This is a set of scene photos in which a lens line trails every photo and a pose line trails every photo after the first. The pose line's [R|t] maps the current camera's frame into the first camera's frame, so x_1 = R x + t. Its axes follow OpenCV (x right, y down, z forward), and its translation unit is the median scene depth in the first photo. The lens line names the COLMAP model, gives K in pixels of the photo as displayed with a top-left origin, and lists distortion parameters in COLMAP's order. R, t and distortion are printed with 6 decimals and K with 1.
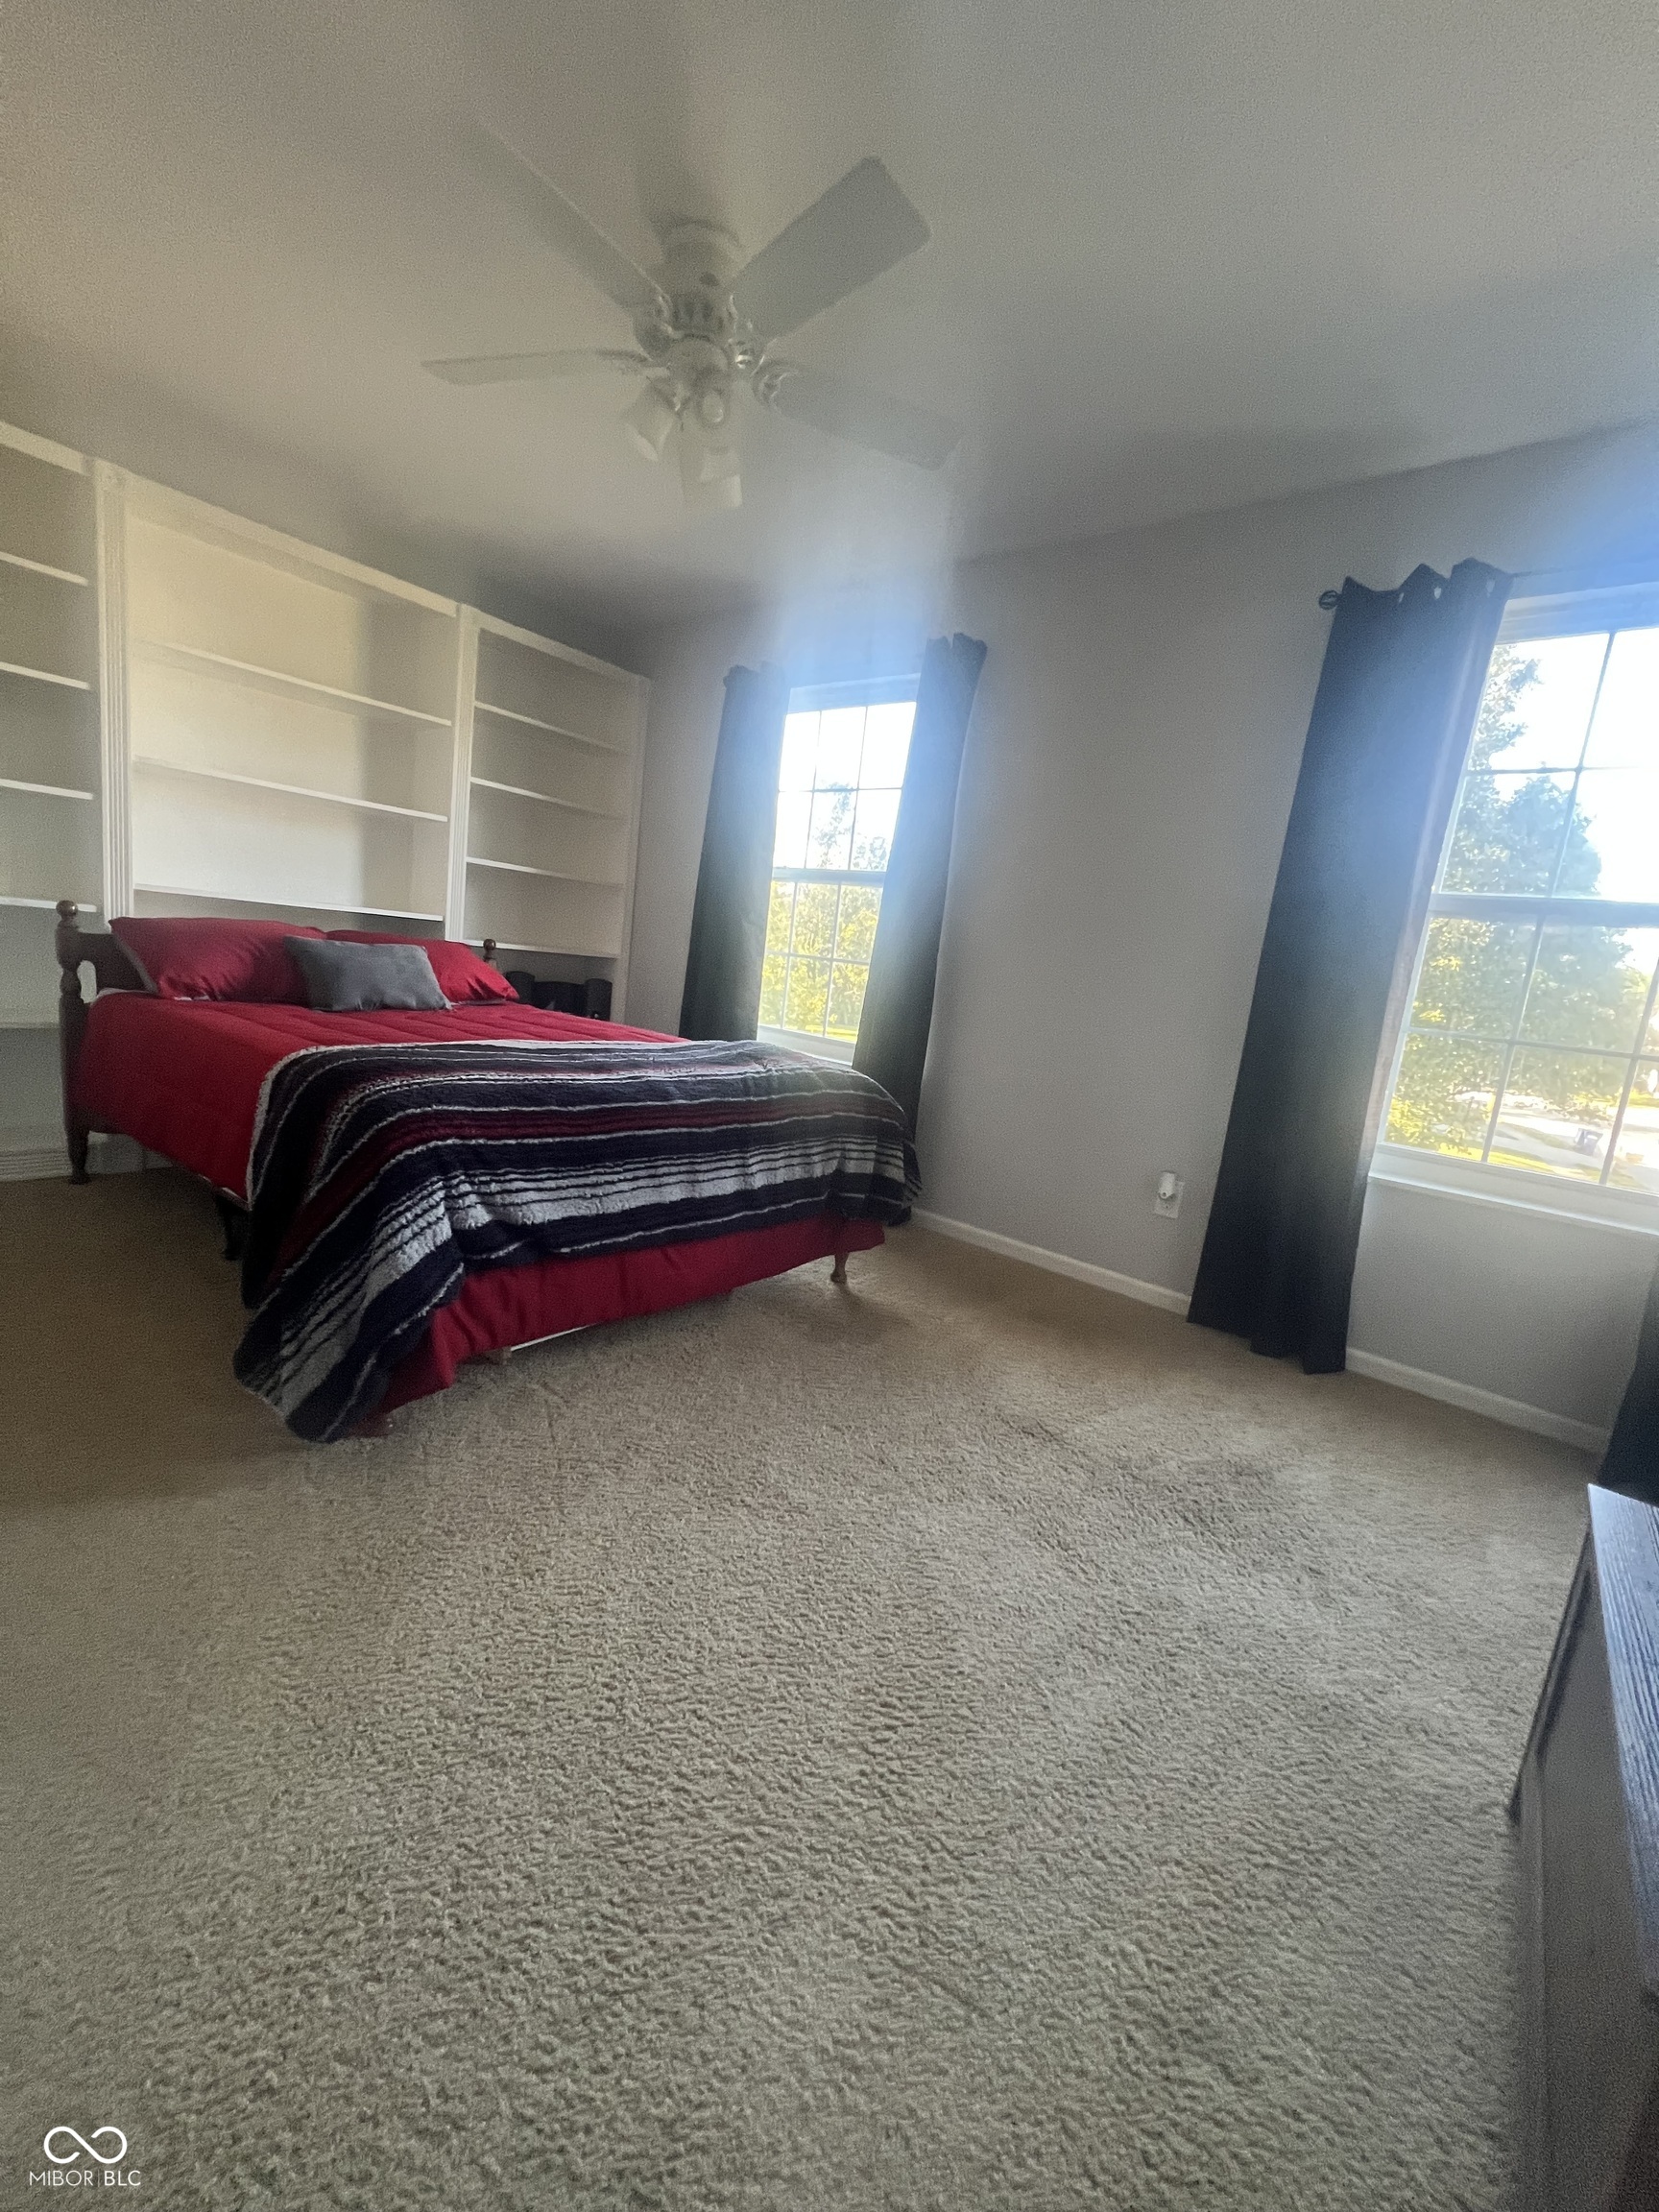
lens RADIAL K [[889.2, 0, 825.4], [0, 889.2, 1098.9], [0, 0, 1]] dist [0.000925, 0.000302]
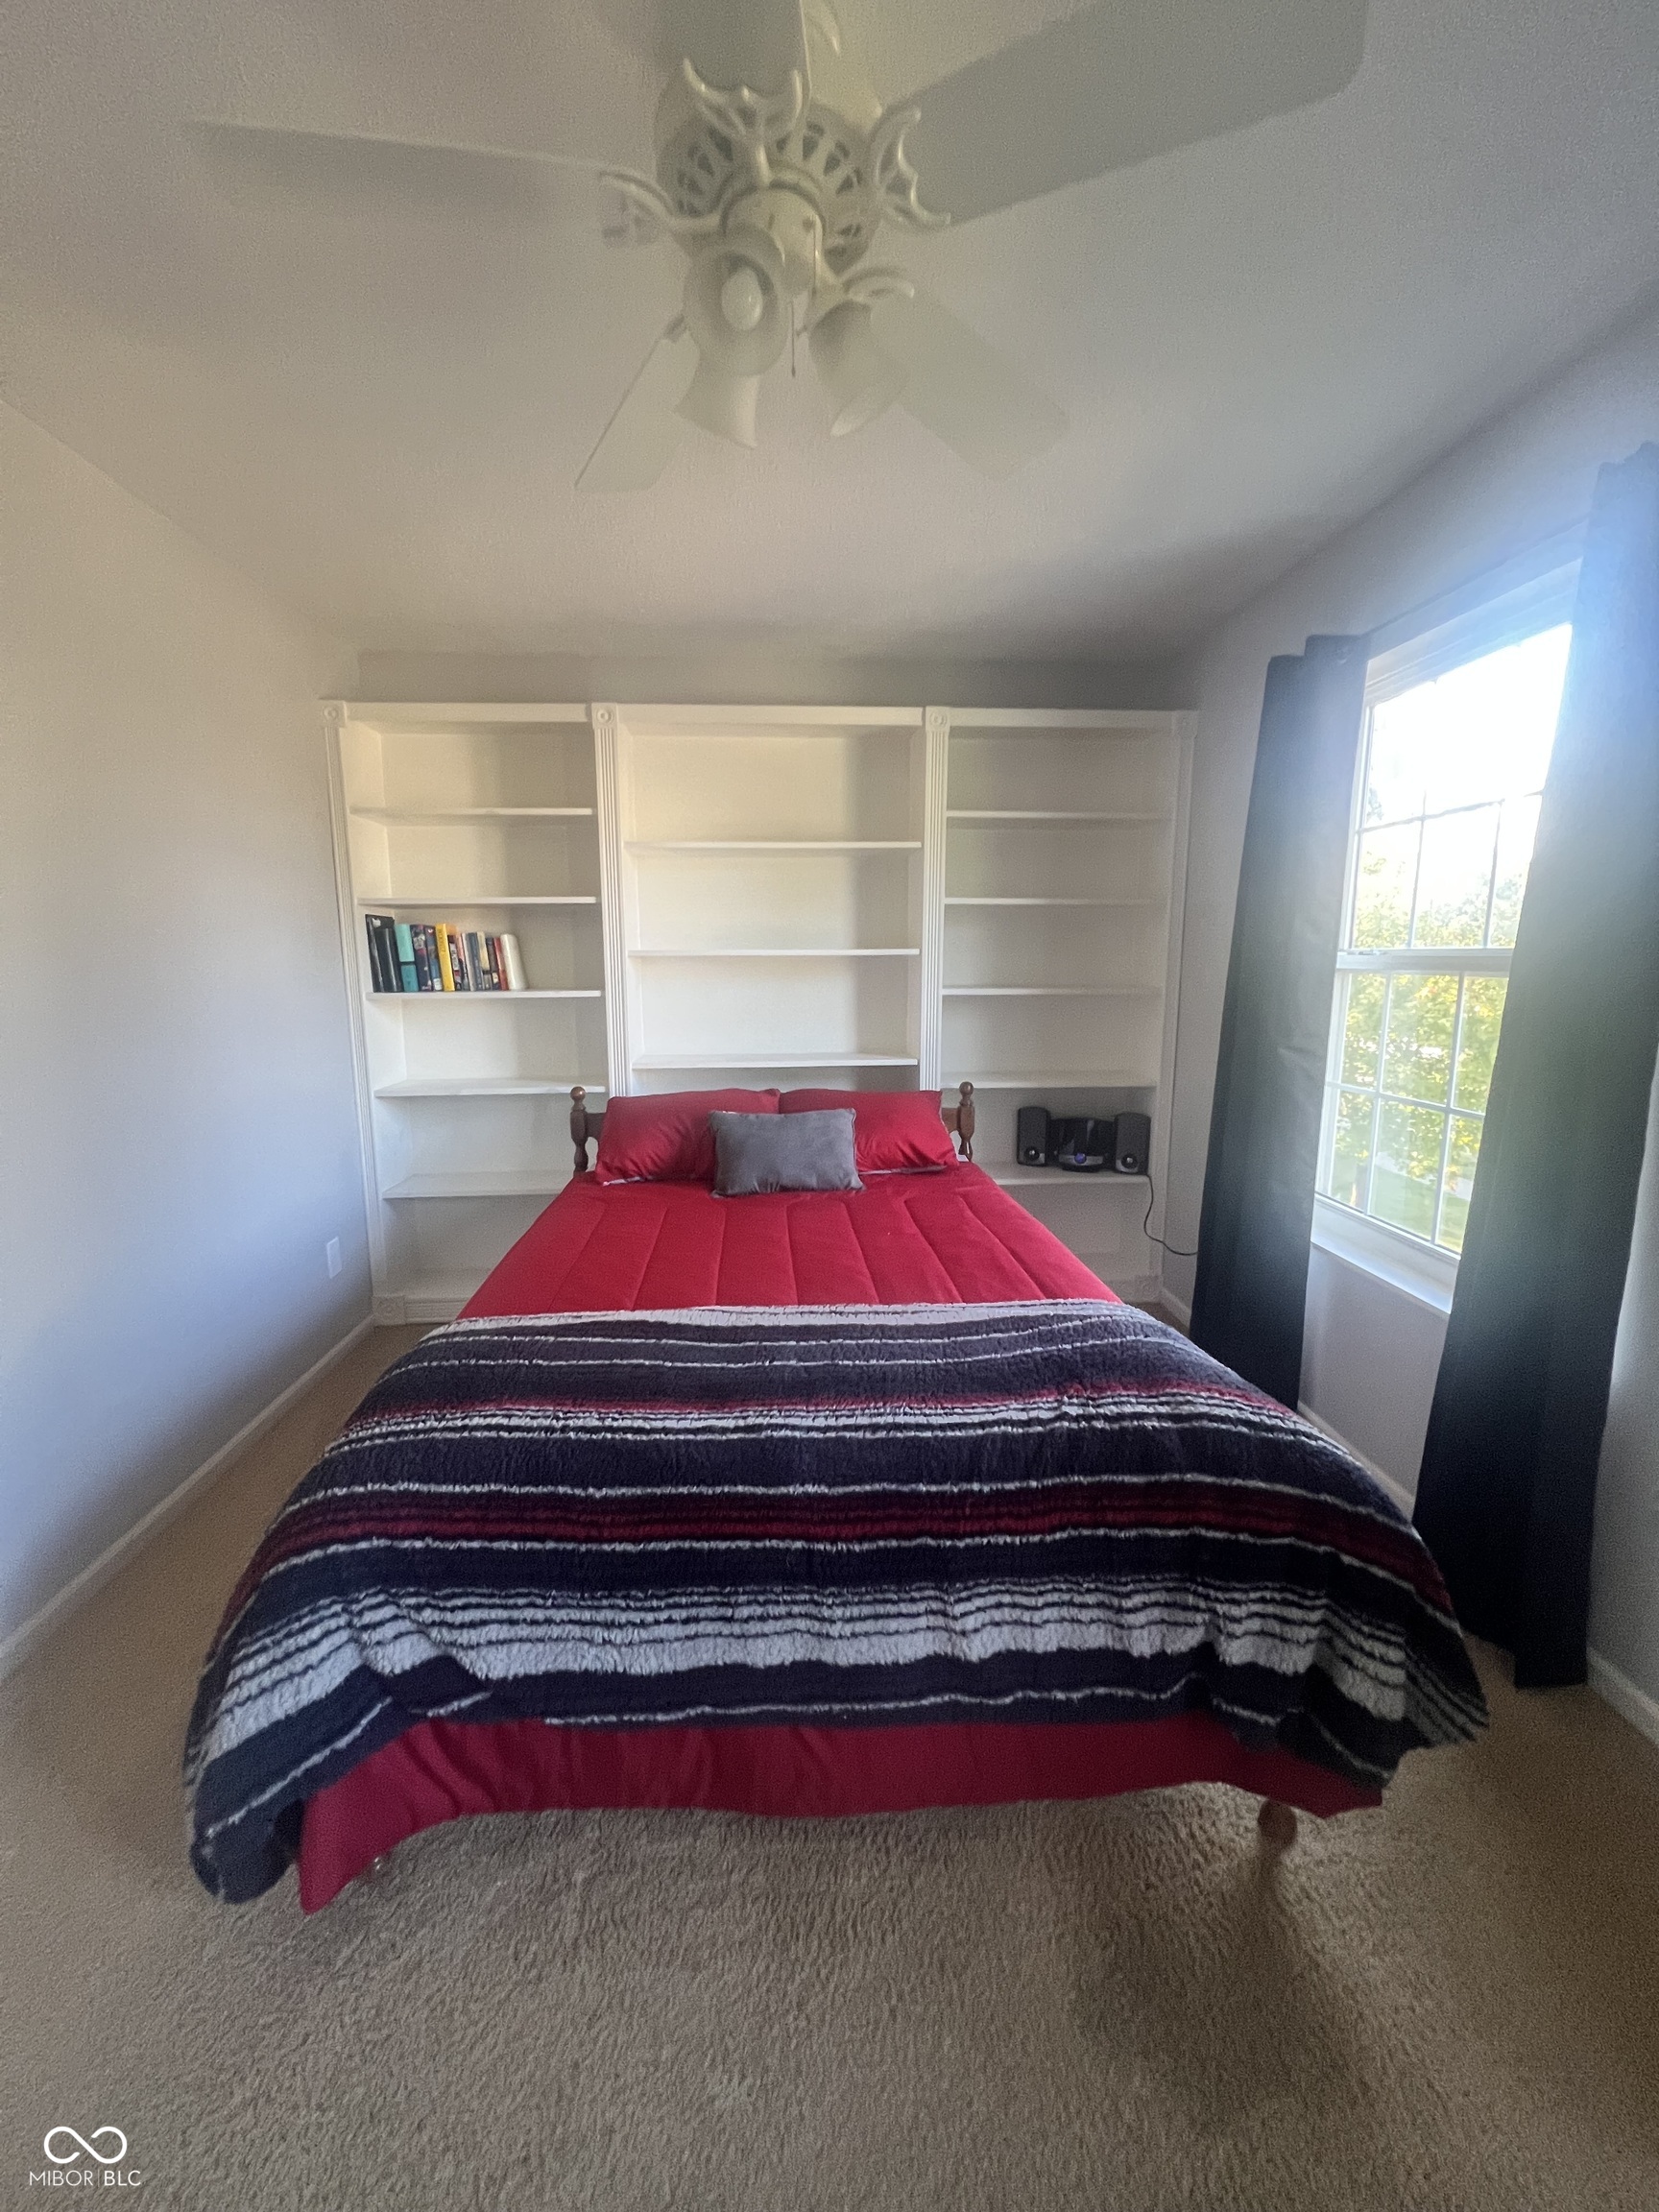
lens RADIAL K [[889.2, 0, 825.4], [0, 889.2, 1098.9], [0, 0, 1]] dist [0.000925, 0.000302]
pose [[0.675393, 0.000444, -0.737457, 0.236755], [-0.038490, 0.998658, -0.034650, -0.198589], [0.736452, 0.051787, 0.674504, 0.509010]]
